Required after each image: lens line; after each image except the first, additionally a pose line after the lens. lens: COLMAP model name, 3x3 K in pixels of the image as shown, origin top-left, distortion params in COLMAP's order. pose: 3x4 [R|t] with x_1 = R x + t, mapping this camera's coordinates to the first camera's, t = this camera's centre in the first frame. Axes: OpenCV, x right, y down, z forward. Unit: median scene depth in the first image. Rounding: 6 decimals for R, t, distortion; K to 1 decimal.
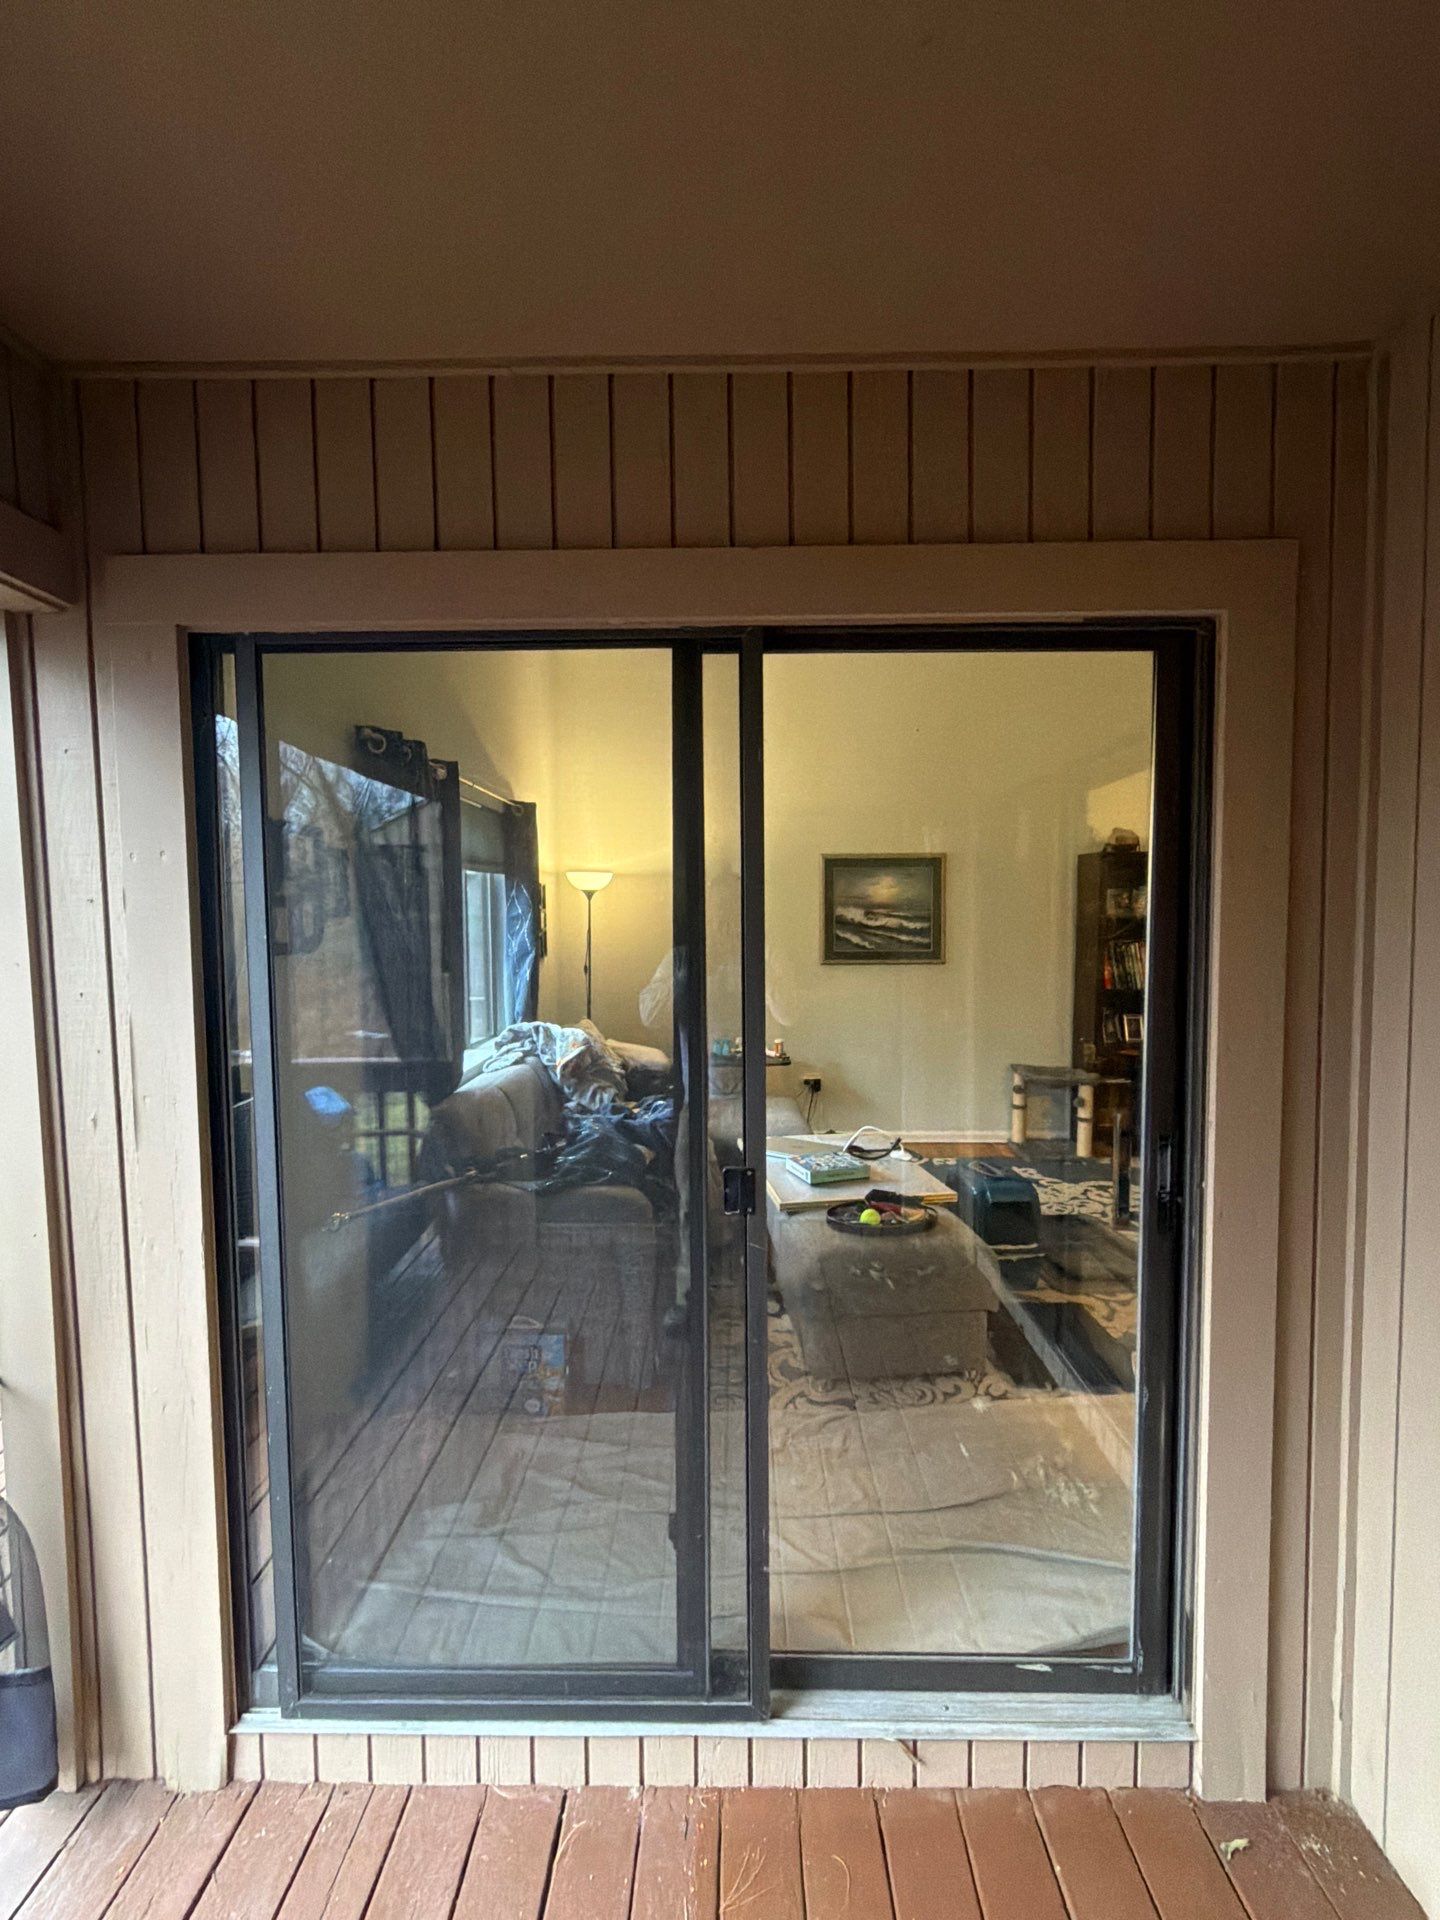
lens RADIAL K [[865.1, 0, 720.8], [0, 865.1, 964.4], [0, 0, 1]] dist [0.001133, -0.000425]
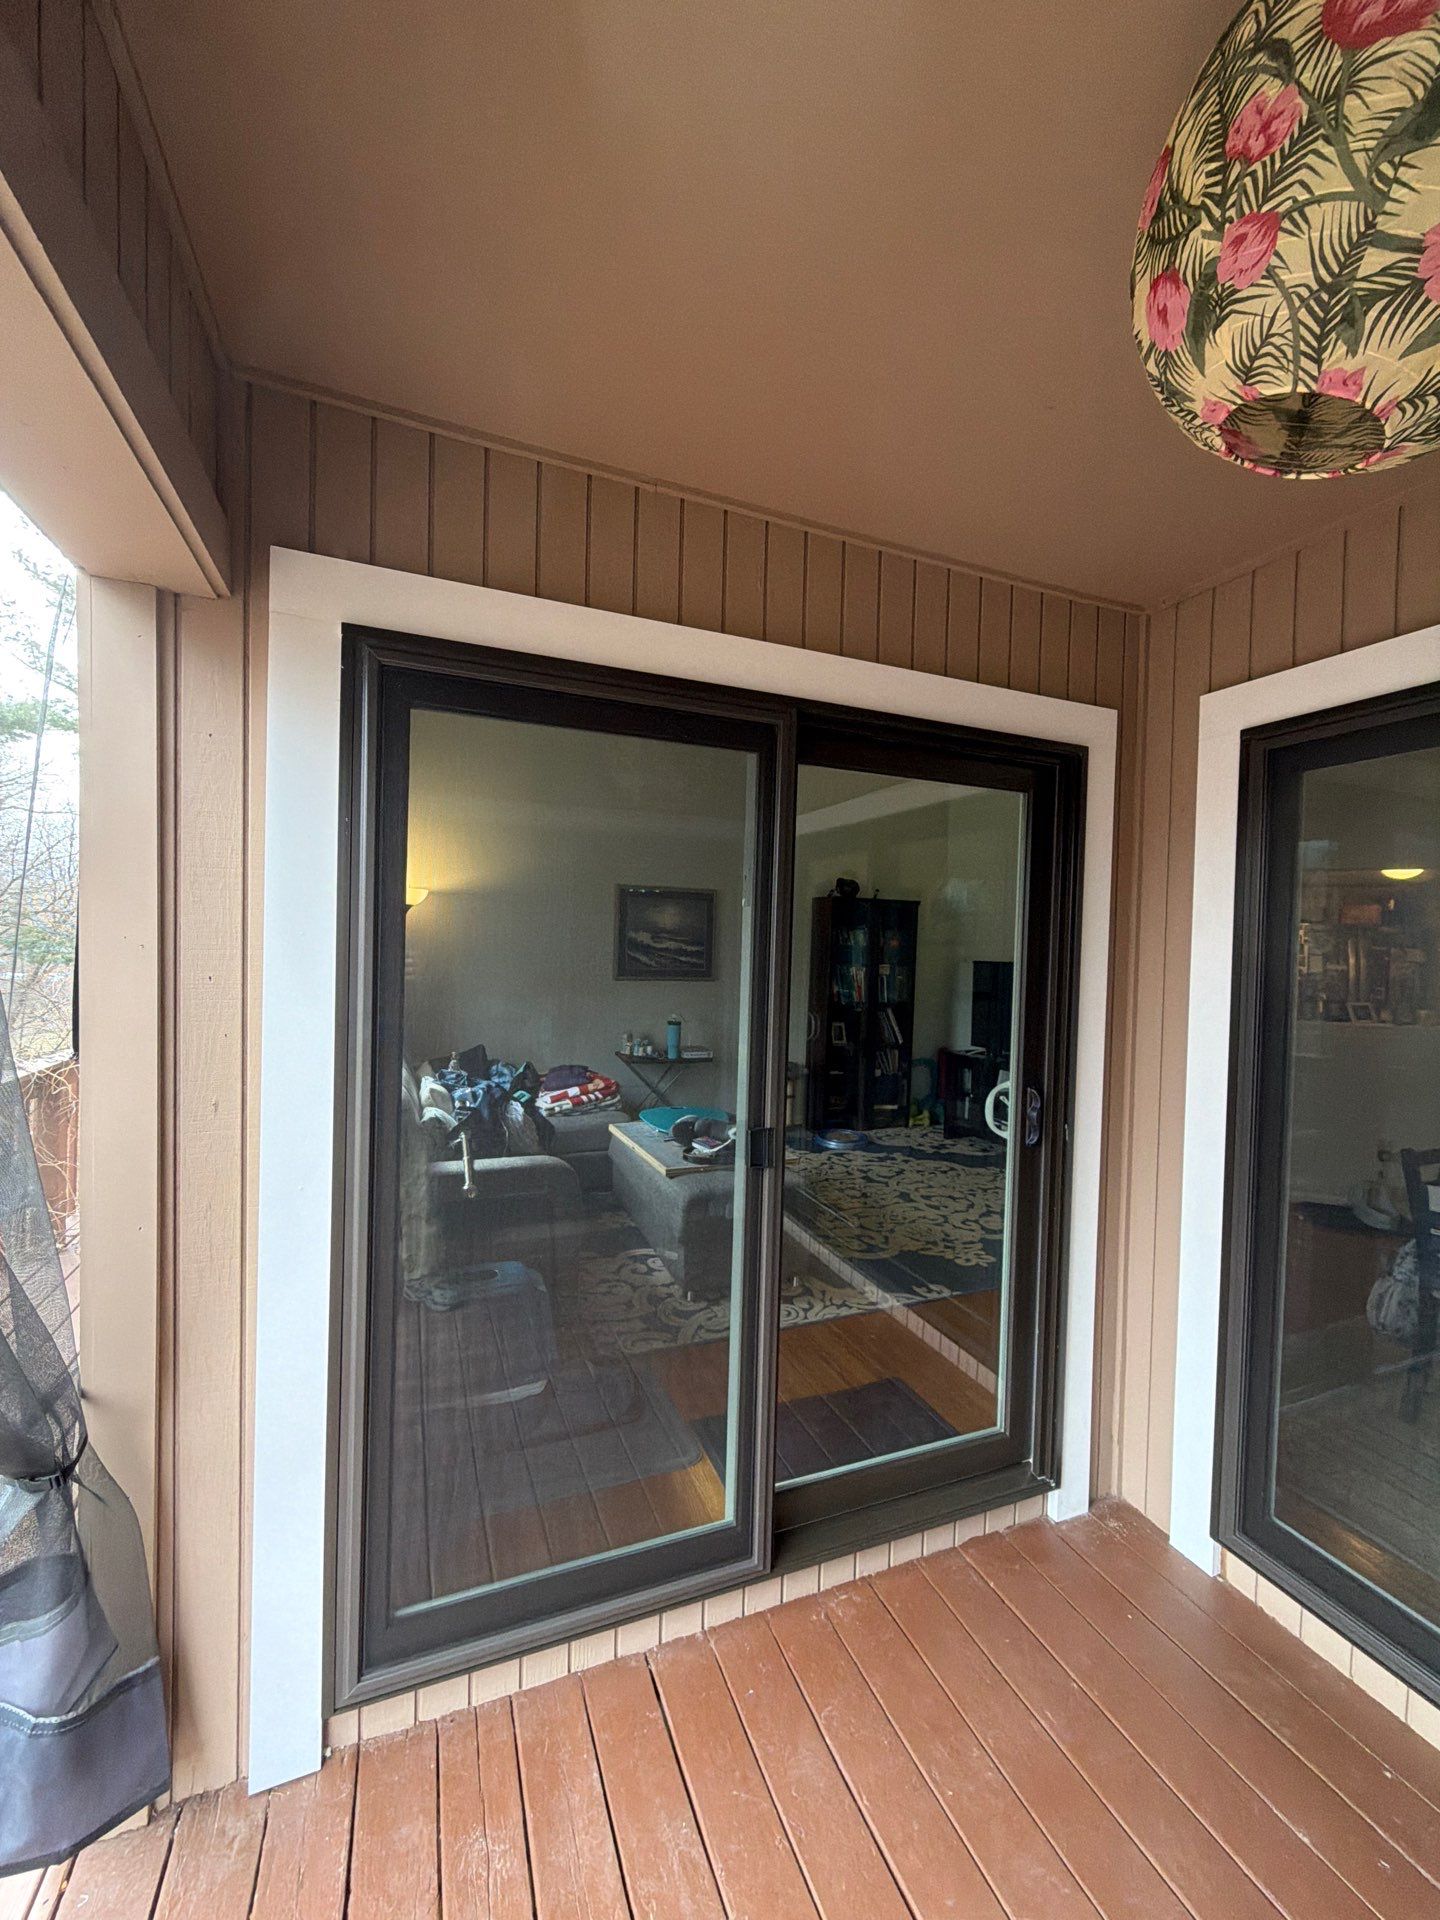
lens RADIAL K [[779.2, 0, 735.7], [0, 779.2, 962.5], [0, 0, 1]] dist [0.001158, 0.000487]
pose [[0.918371, 0.023948, 0.394996, -0.155254], [-0.010990, 0.999326, -0.035035, 0.012123], [-0.395568, 0.027834, 0.918015, -0.018395]]
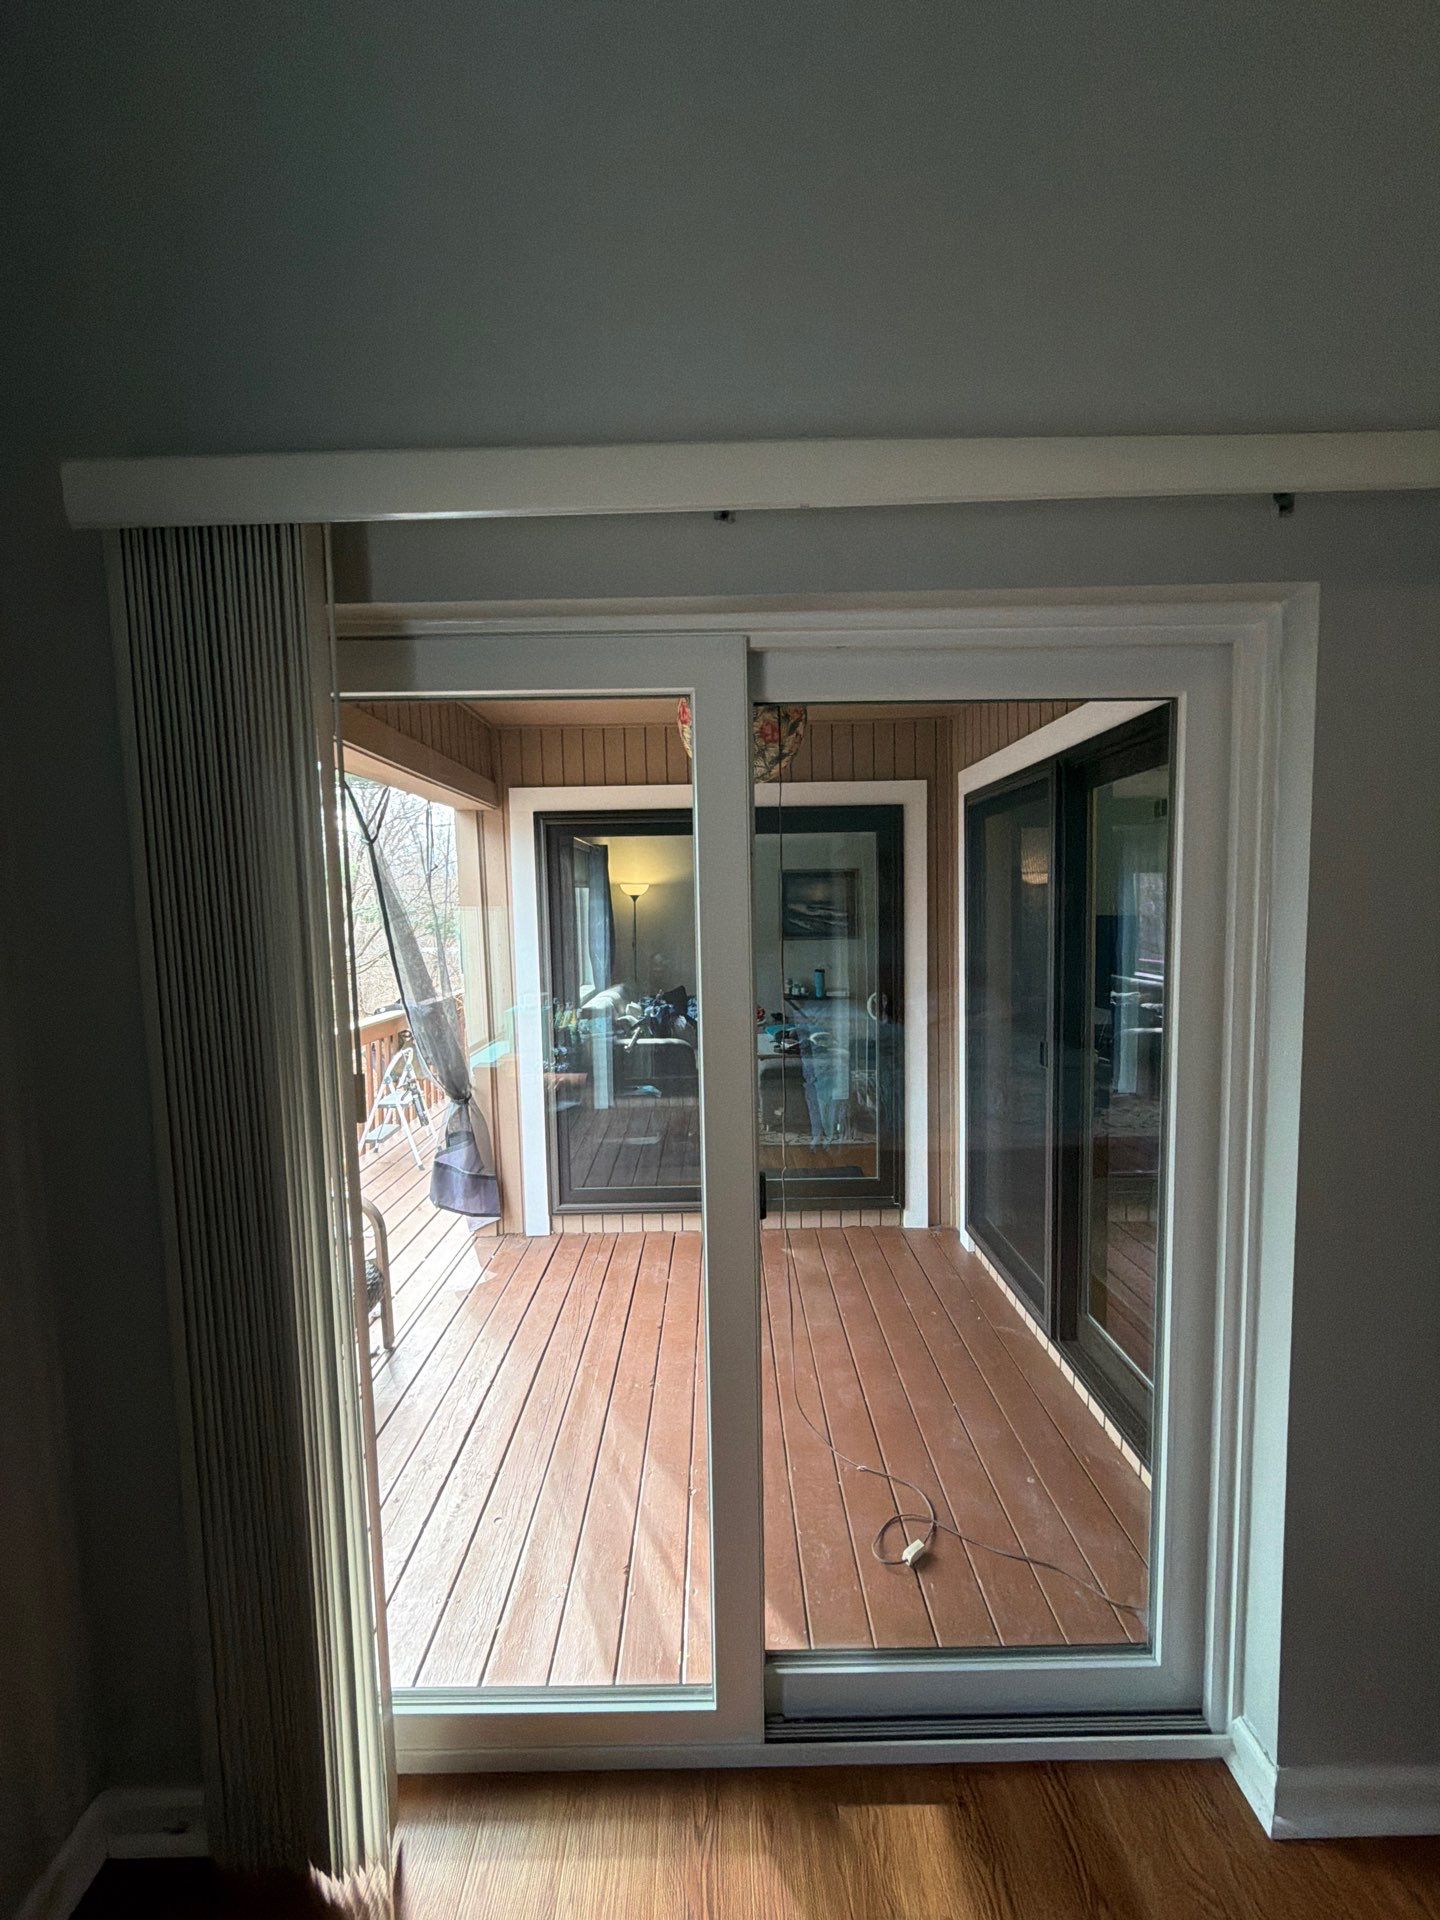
lens RADIAL K [[779.2, 0, 734.1], [0, 779.2, 961.5], [0, 0, 1]] dist [0.001158, 0.000487]
pose [[0.999322, -0.015566, 0.033374, -0.018171], [0.015126, 0.999796, 0.013374, 0.019827], [-0.033576, -0.012860, 0.999353, -0.447598]]
